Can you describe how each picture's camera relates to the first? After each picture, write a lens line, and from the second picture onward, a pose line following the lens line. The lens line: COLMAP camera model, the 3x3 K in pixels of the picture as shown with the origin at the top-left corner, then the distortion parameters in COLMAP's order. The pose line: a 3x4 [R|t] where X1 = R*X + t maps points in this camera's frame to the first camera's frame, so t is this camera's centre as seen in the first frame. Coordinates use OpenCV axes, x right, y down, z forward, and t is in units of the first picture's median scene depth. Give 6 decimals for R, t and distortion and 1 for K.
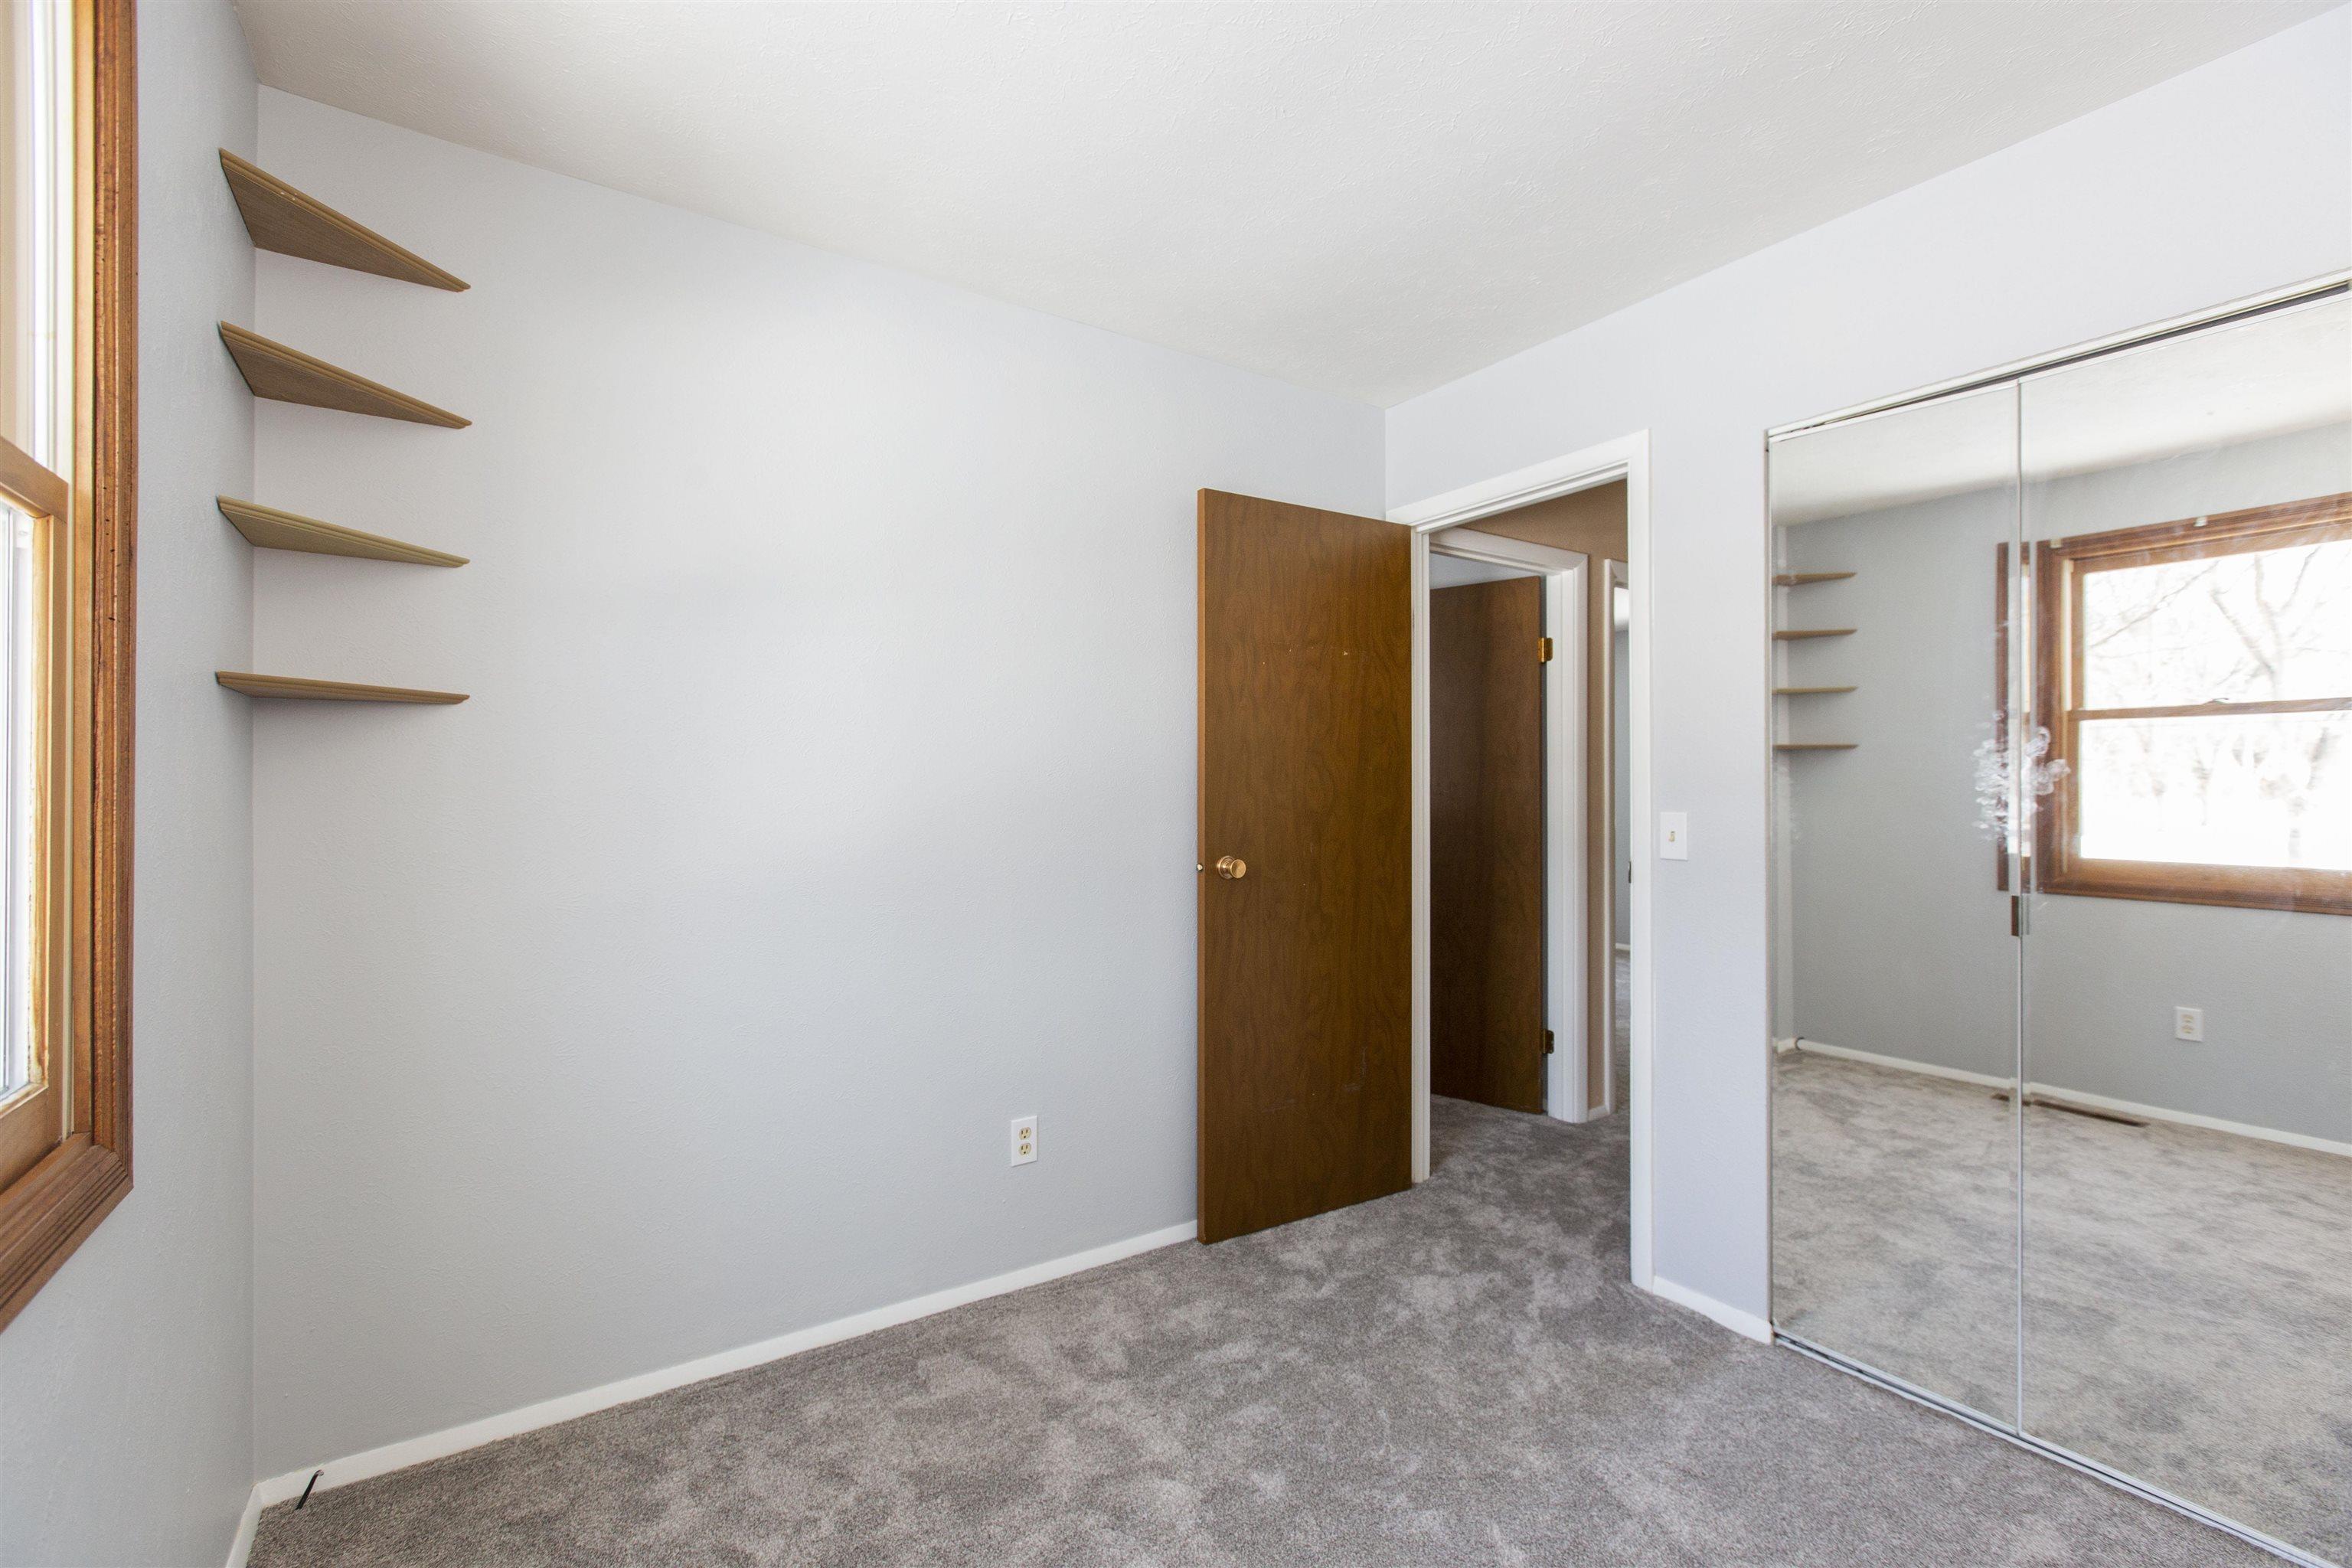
lens RADIAL K [[1041.1, 0, 1174.1], [0, 1041.1, 808.3], [0, 0, 1]] dist [0.004019, 0.000387]
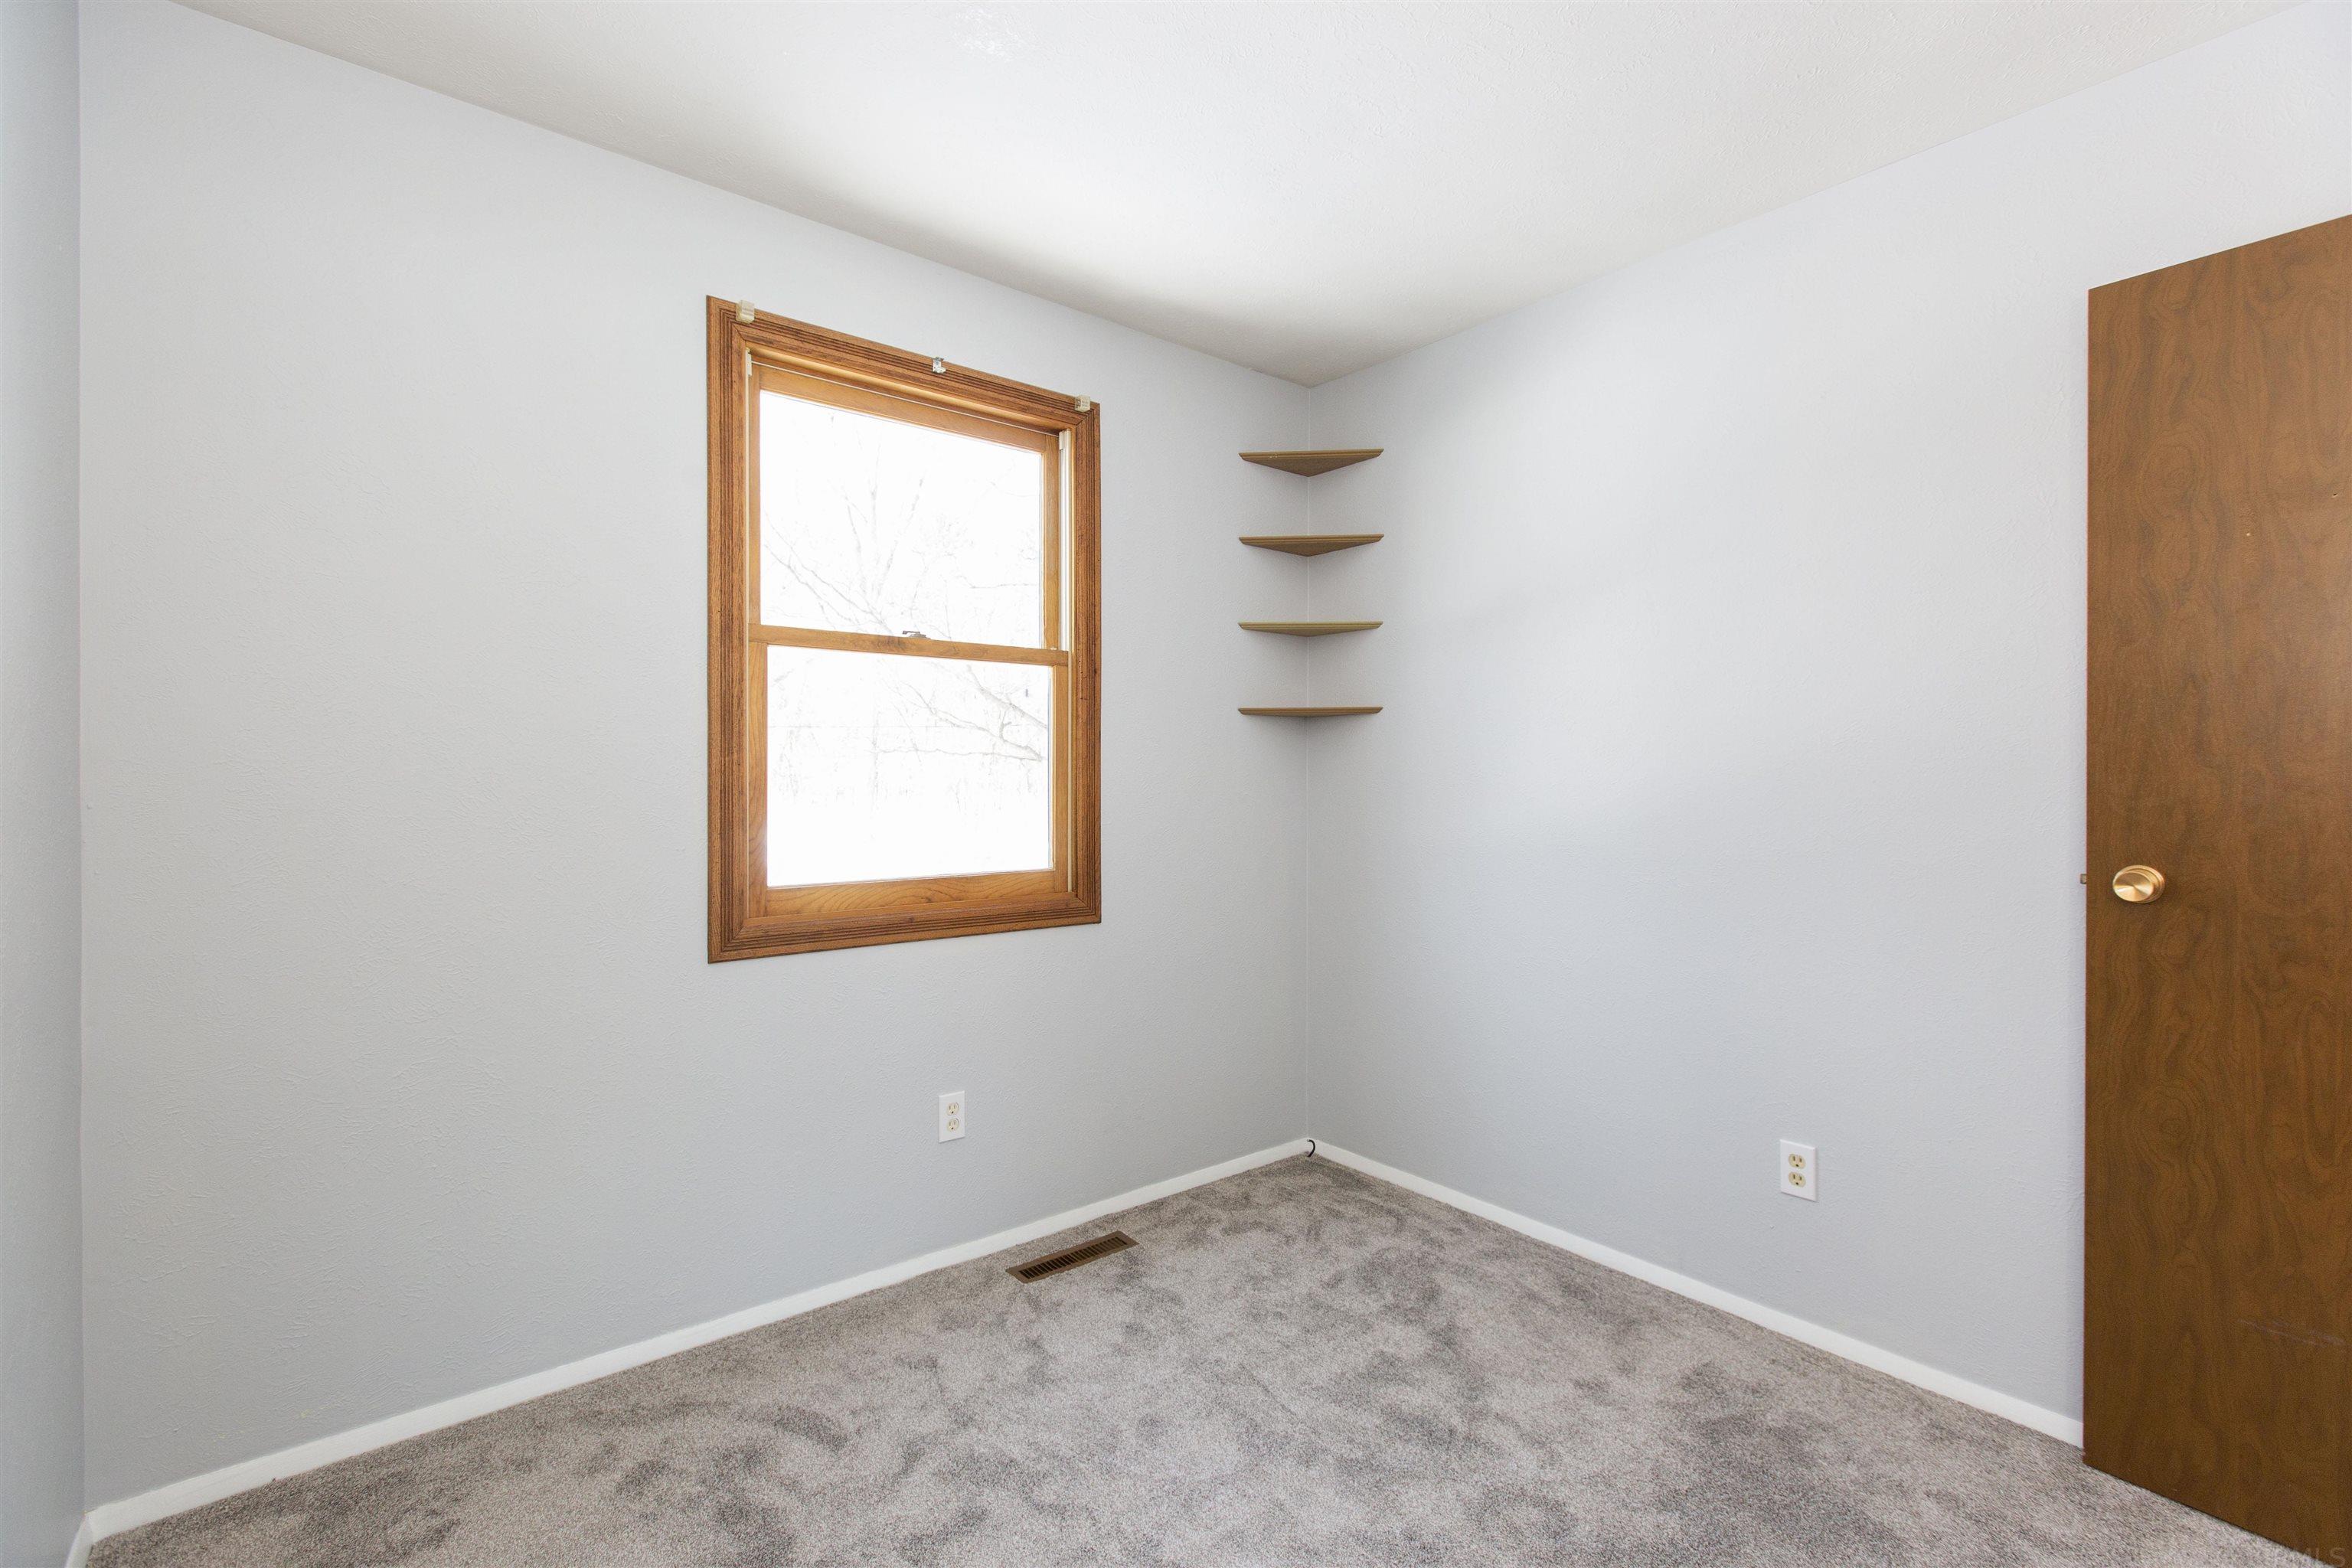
lens RADIAL K [[1041.1, 0, 1188.3], [0, 1041.1, 774.9], [0, 0, 1]] dist [0.004019, 0.000387]
pose [[0.100829, 0.003616, -0.994897, 0.642290], [-0.007442, 0.999968, 0.002880, -0.005264], [0.994876, 0.007113, 0.100853, 0.395195]]
